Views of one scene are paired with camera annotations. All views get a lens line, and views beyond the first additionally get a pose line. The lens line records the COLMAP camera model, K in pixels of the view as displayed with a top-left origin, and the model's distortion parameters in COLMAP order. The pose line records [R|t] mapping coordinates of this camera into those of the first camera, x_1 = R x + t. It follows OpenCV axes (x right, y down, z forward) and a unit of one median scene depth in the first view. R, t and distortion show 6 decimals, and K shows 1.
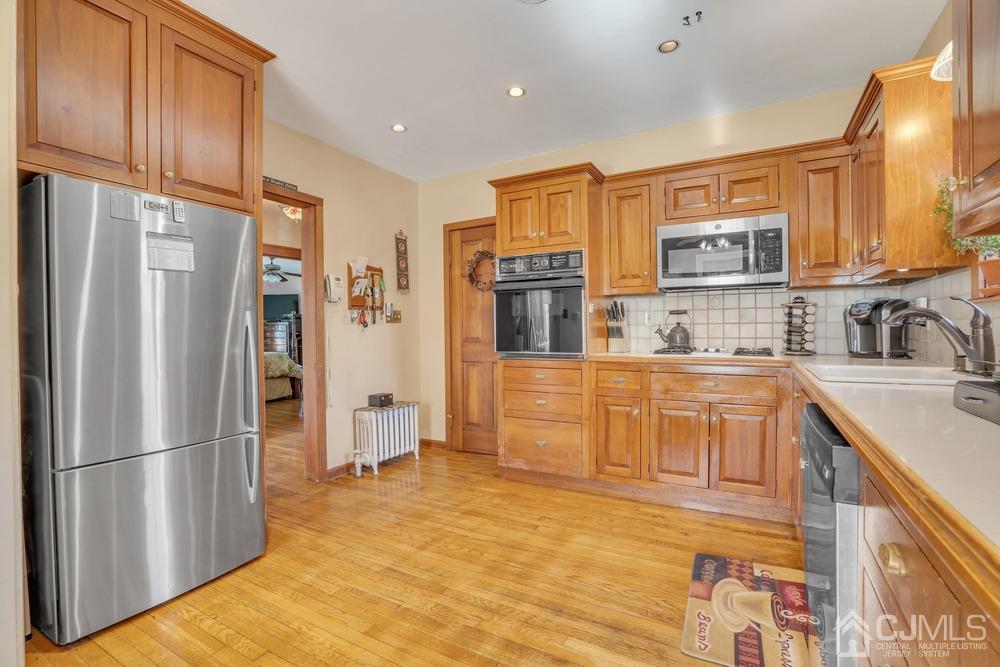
lens RADIAL K [[462.0, 0, 496.3], [0, 462.0, 335.7], [0, 0, 1]] dist [-0.065533, 0.026347]
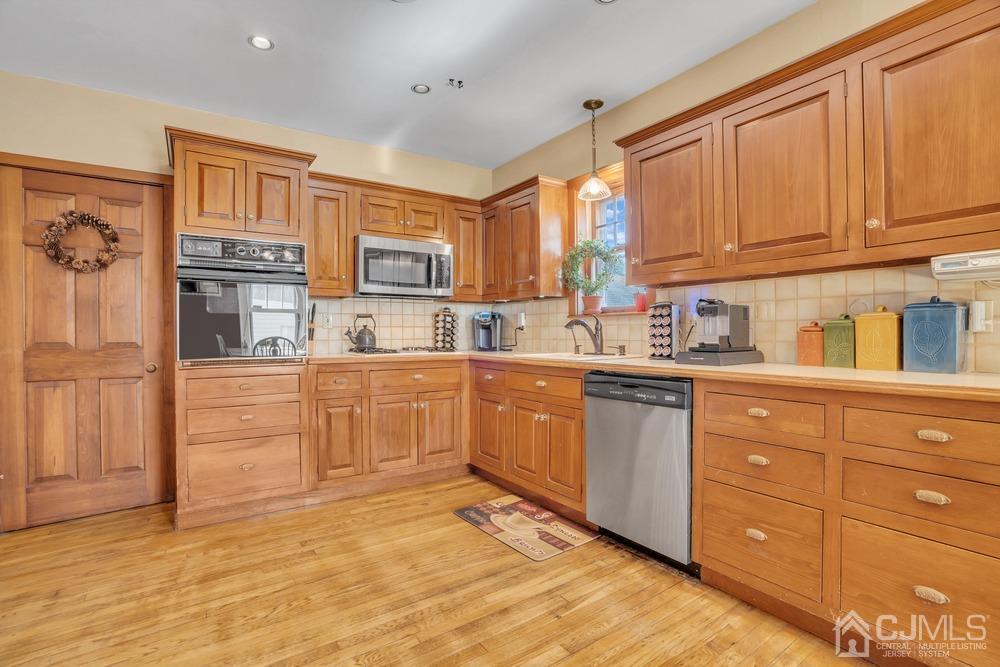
lens RADIAL K [[462.0, 0, 496.3], [0, 462.0, 335.7], [0, 0, 1]] dist [-0.065533, 0.026347]
pose [[0.441350, 0.001396, 0.897334, -0.504354], [0.011654, 0.999906, -0.007287, 0.008549], [-0.897259, 0.013674, 0.441292, 0.266641]]
